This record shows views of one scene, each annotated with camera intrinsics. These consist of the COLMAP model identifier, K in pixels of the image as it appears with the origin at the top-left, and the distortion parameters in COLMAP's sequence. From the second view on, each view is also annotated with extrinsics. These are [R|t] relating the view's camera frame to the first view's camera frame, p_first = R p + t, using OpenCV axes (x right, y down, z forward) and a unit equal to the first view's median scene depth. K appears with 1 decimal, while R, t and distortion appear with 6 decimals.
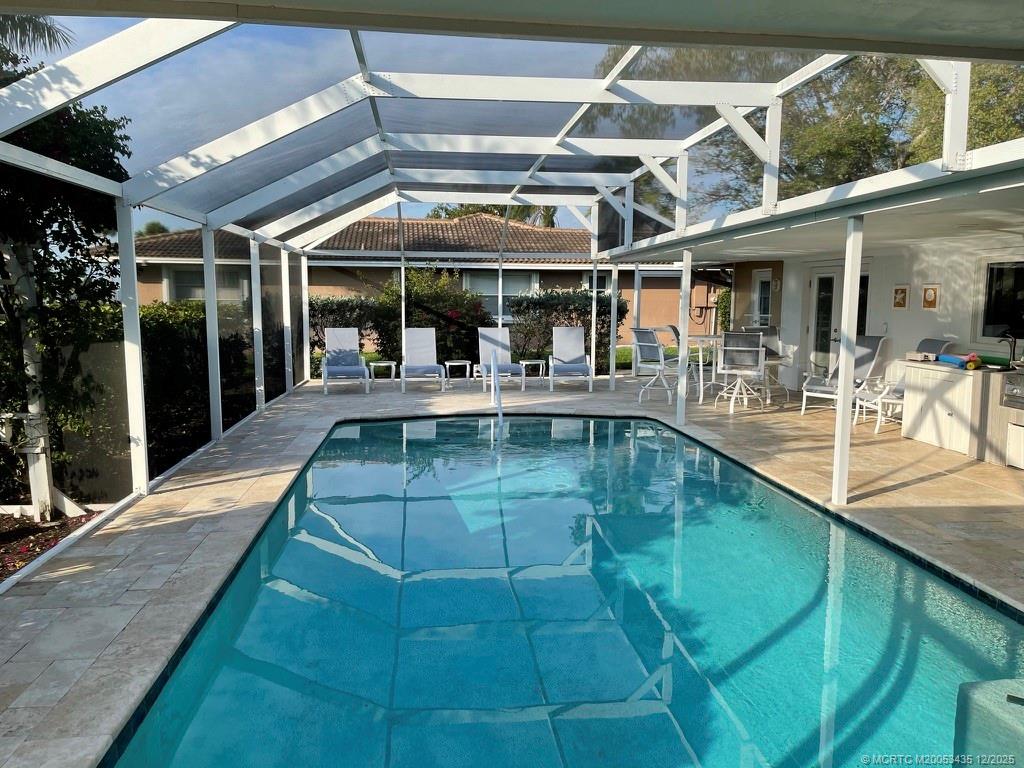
lens RADIAL K [[773.1, 0, 512.0], [0, 773.1, 384.0], [0, 0, 1]] dist [0.063871, -0.077117]
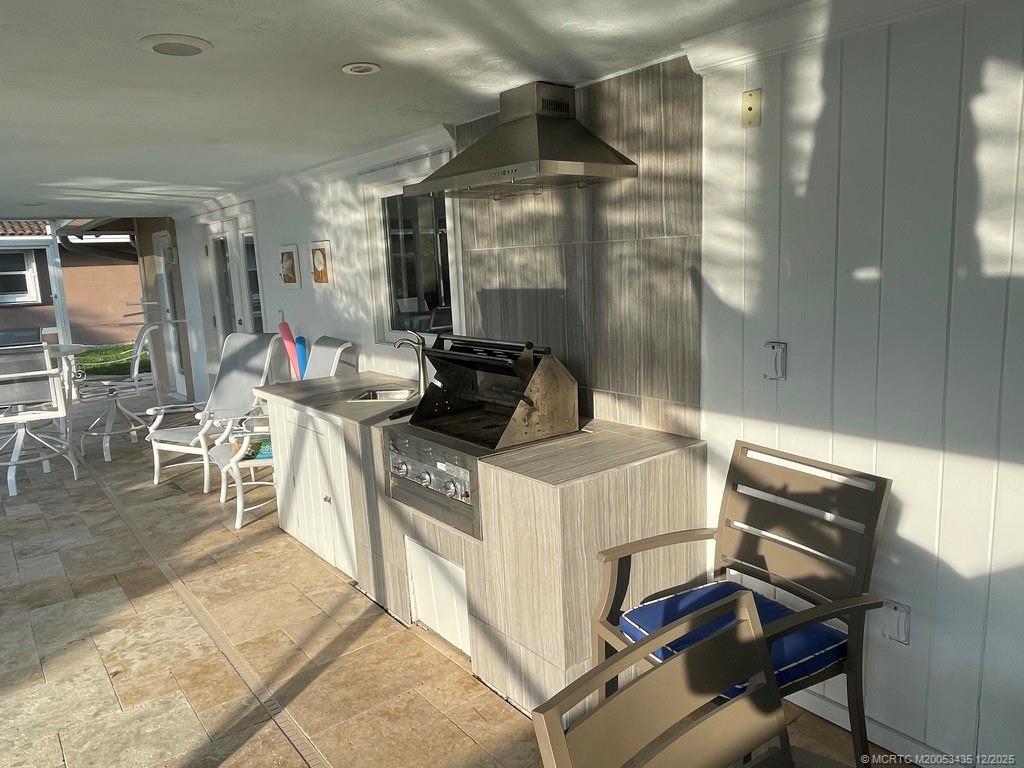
lens RADIAL K [[711.9, 0, 512.0], [0, 711.9, 384.0], [0, 0, 1]] dist [-0.001648, -0.000460]
pose [[0.847893, -0.132106, 0.513445, 0.405730], [0.109574, 0.991214, 0.074085, -0.050131], [-0.518721, -0.006556, 0.854918, 0.516249]]
